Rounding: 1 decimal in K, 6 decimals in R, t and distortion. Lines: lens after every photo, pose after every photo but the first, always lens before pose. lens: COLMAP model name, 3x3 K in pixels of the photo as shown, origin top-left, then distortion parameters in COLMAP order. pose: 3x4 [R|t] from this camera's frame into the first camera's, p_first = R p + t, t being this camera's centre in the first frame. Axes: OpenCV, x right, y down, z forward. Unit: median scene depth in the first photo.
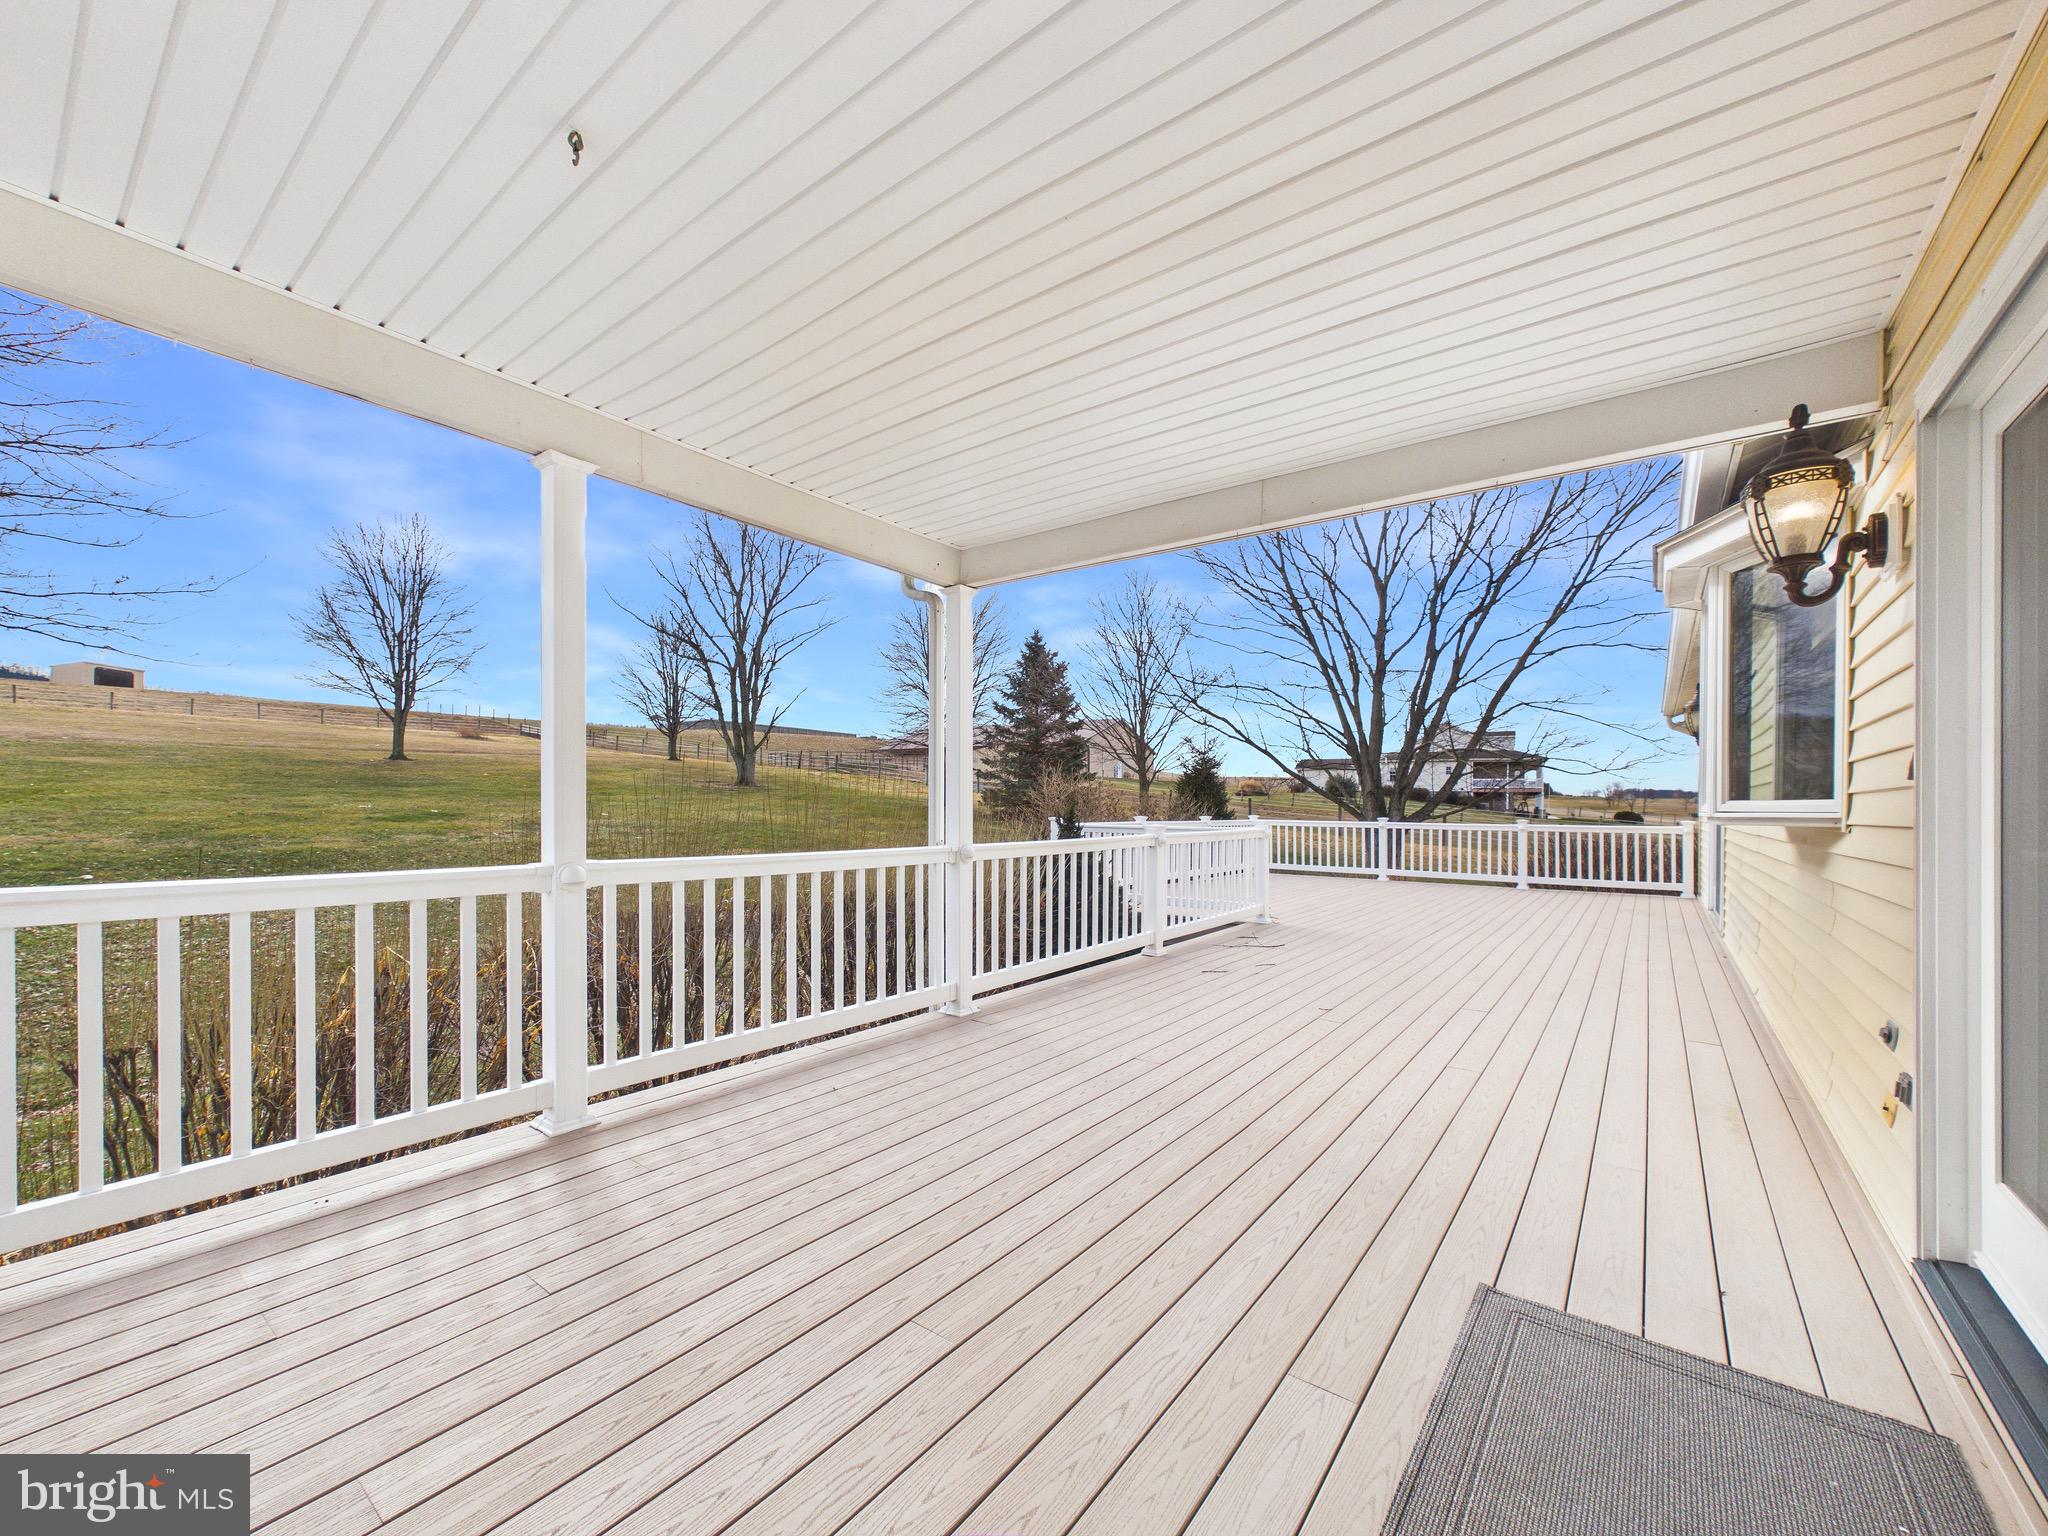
lens RADIAL K [[822.0, 0, 1026.4], [0, 822.0, 793.2], [0, 0, 1]] dist [0.001279, 0.000012]
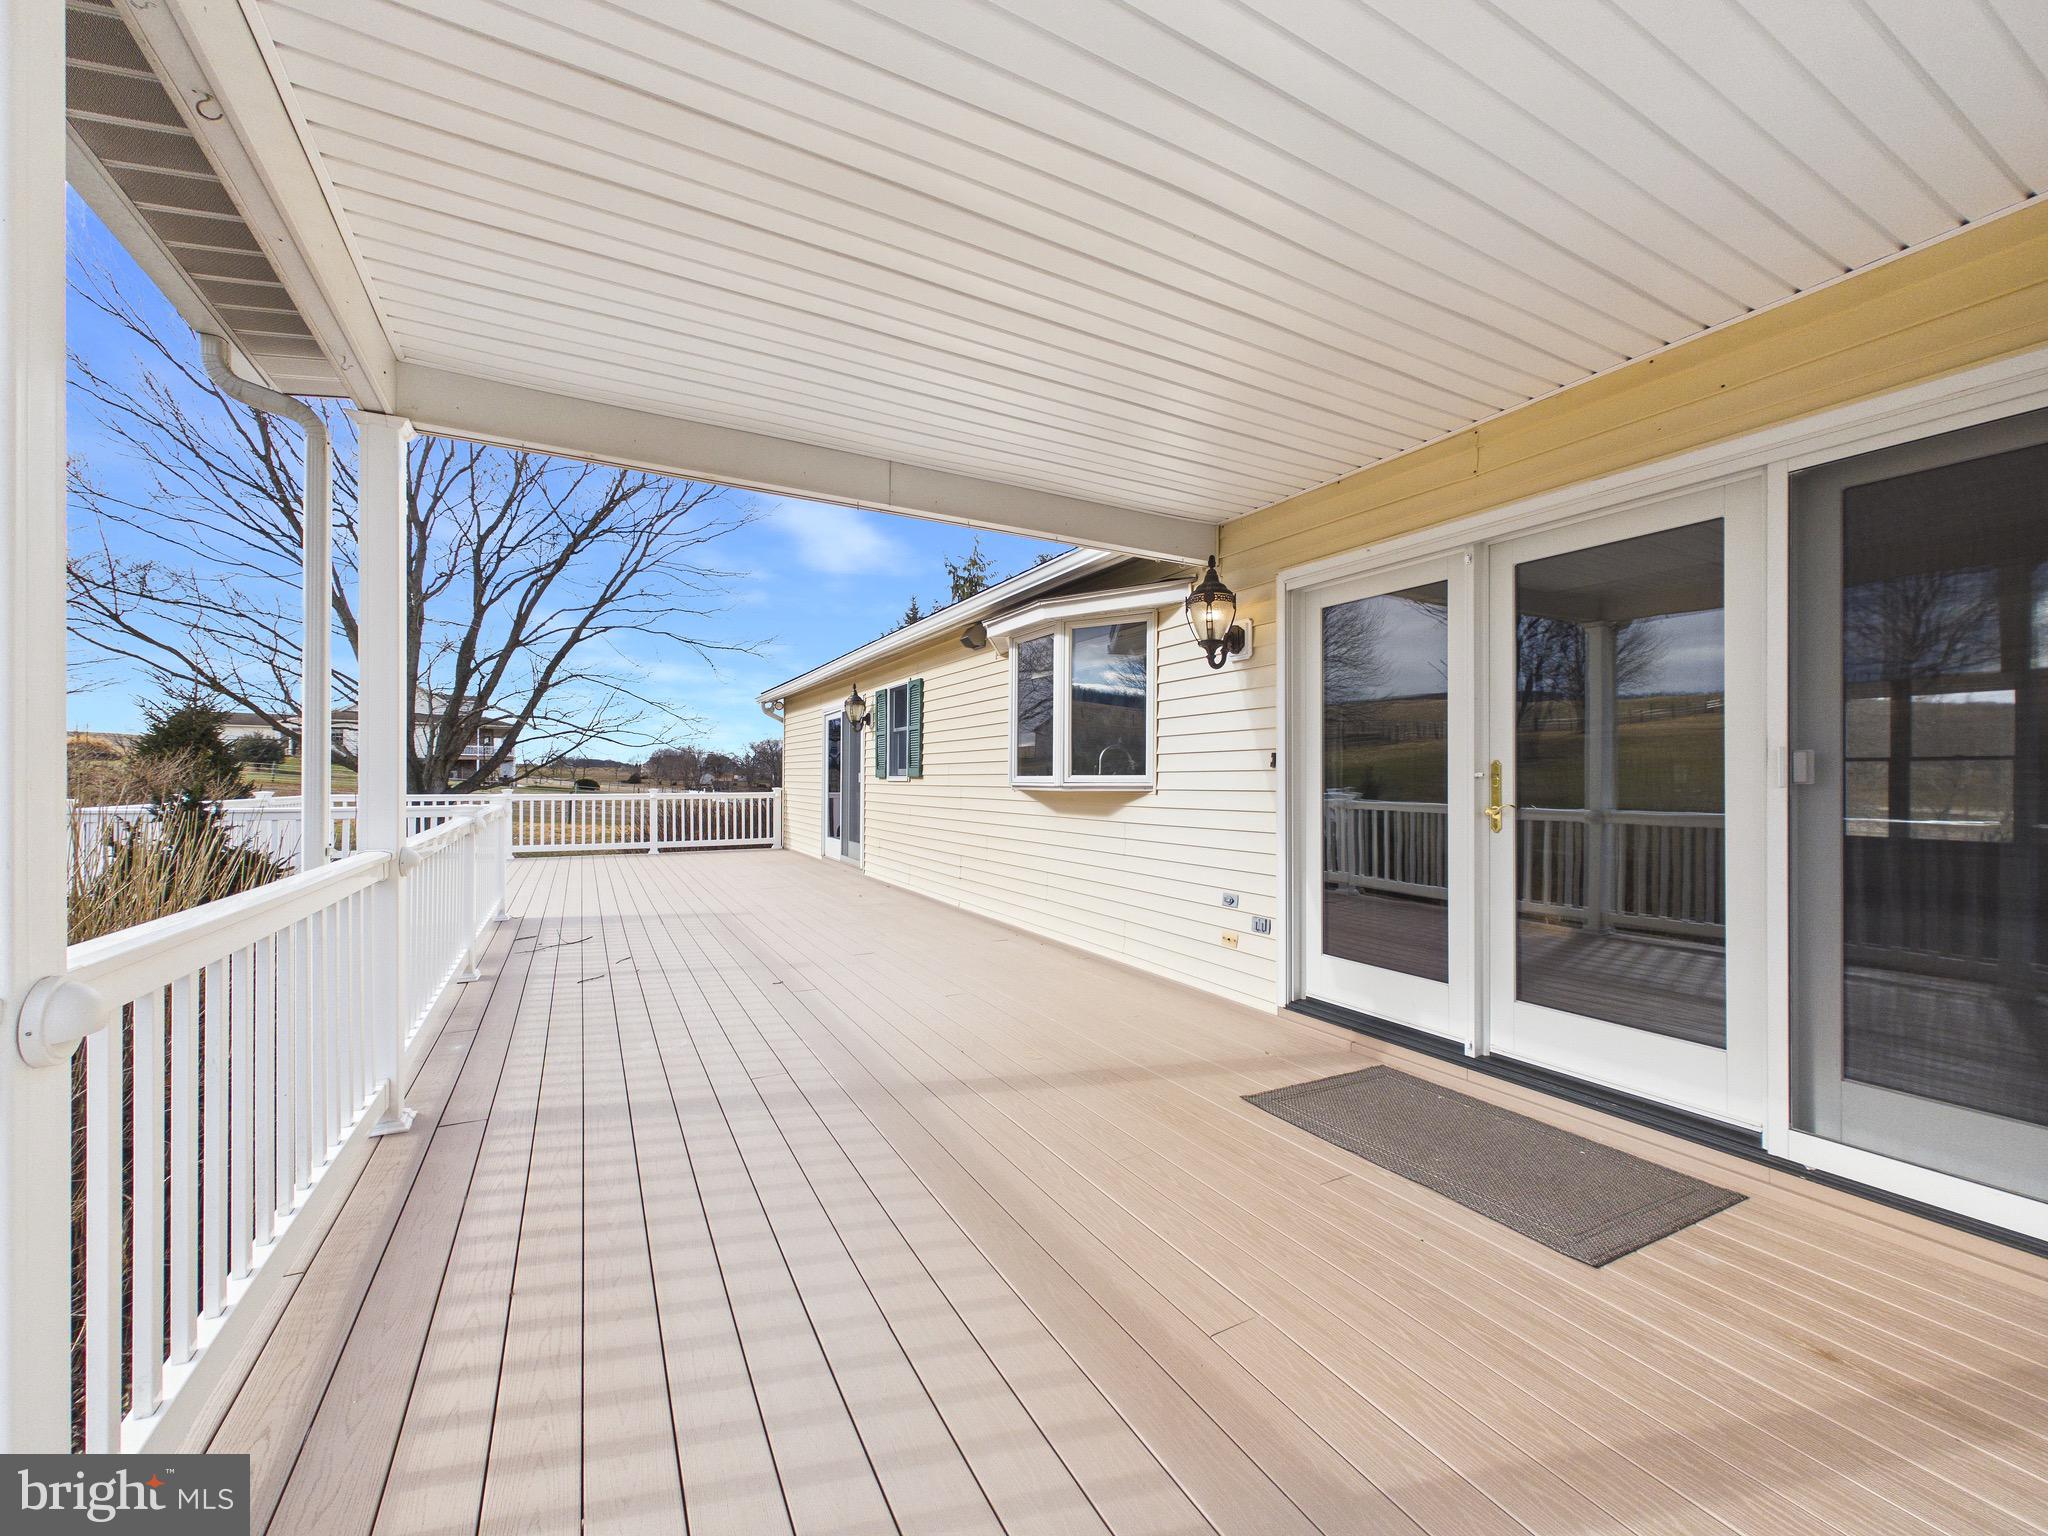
lens RADIAL K [[822.9, 0, 1028.0], [0, 822.9, 777.7], [0, 0, 1]] dist [0.002157, 0.000094]
pose [[0.406211, -0.004559, 0.913768, -0.173185], [-0.013481, 0.999849, 0.010981, -0.000453], [-0.913680, -0.016779, 0.406088, 0.126918]]
